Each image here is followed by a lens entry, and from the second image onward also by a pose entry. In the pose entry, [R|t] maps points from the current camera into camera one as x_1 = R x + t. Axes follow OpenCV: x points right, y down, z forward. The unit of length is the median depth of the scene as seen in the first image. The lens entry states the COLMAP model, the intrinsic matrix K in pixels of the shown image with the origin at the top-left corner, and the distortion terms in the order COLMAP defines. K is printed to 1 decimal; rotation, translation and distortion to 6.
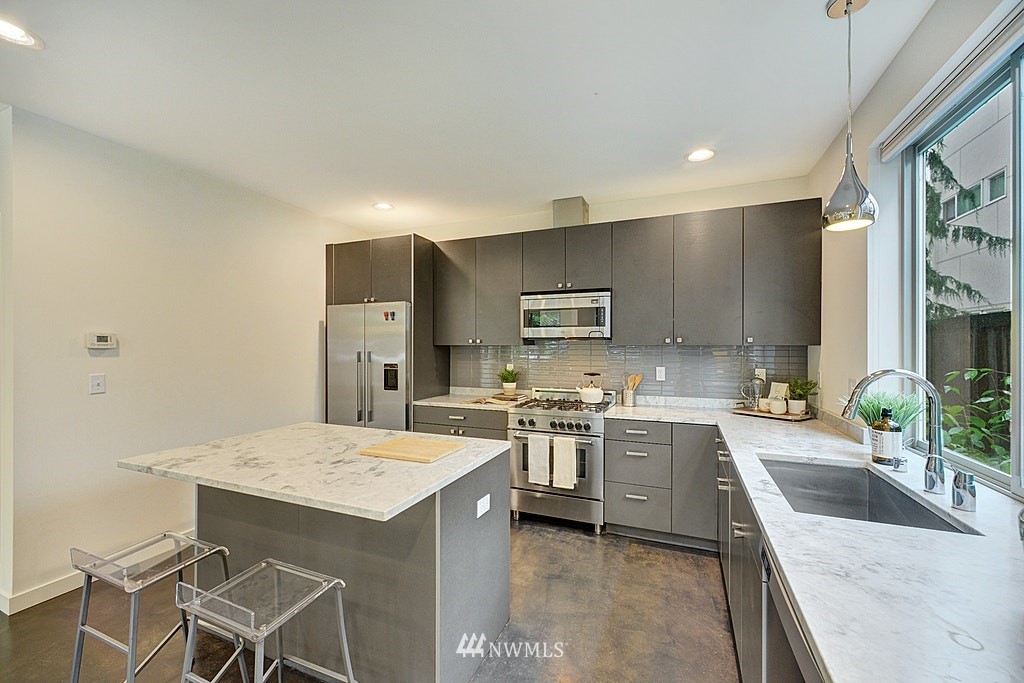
lens RADIAL K [[410.5, 0, 508.7], [0, 410.5, 344.8], [0, 0, 1]] dist [0.001412, 0.000001]
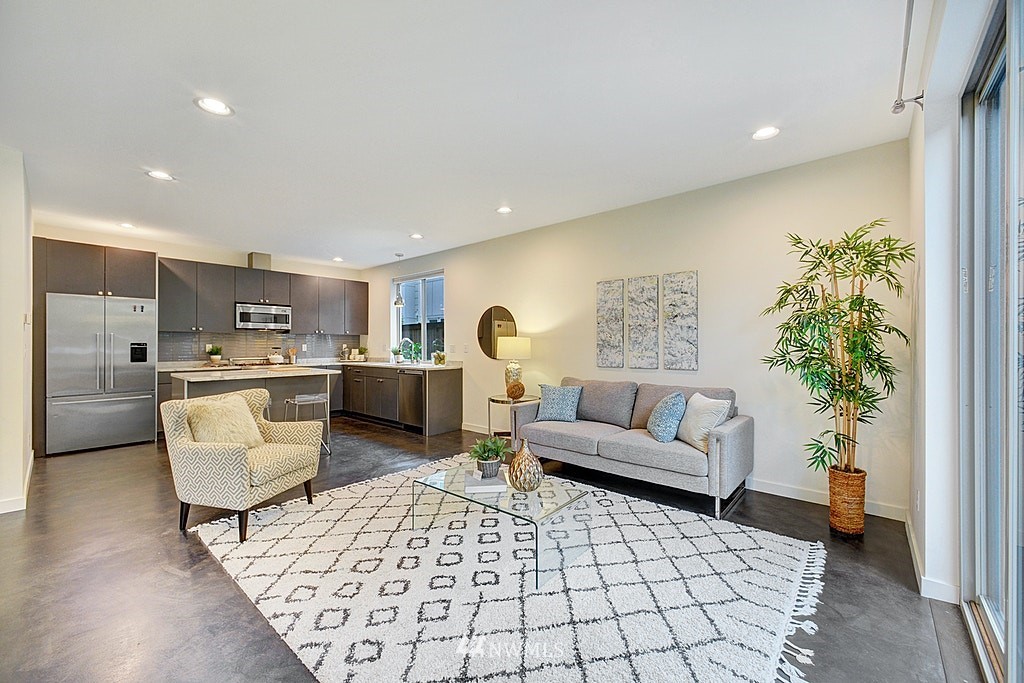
lens RADIAL K [[407.3, 0, 512.0], [0, 407.3, 341.5], [0, 0, 1]] dist [-0.001827, -0.000475]
pose [[0.318234, 0.005847, 0.947994, -1.265683], [-0.003226, 0.999982, -0.005085, 0.046670], [-0.948007, -0.001441, 0.318247, -0.667250]]
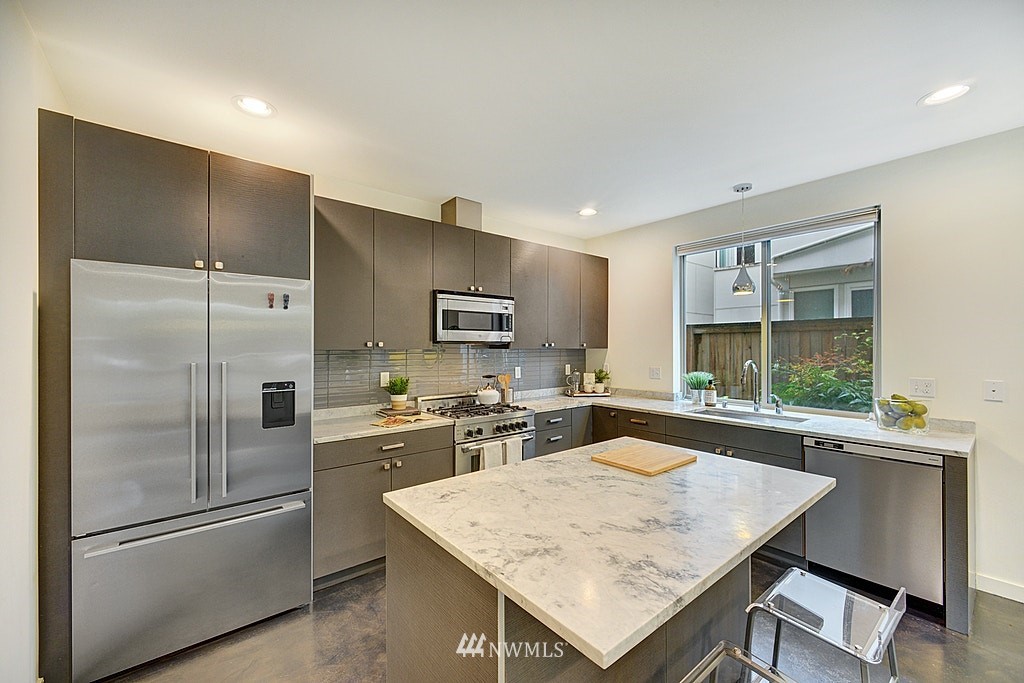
lens RADIAL K [[410.5, 0, 508.7], [0, 410.5, 344.8], [0, 0, 1]] dist [0.001412, 0.000001]
pose [[0.470047, 0.002130, 0.882639, -0.698048], [-0.002909, 0.999995, -0.000863, -0.008742], [-0.882637, -0.002162, 0.470051, 0.461995]]
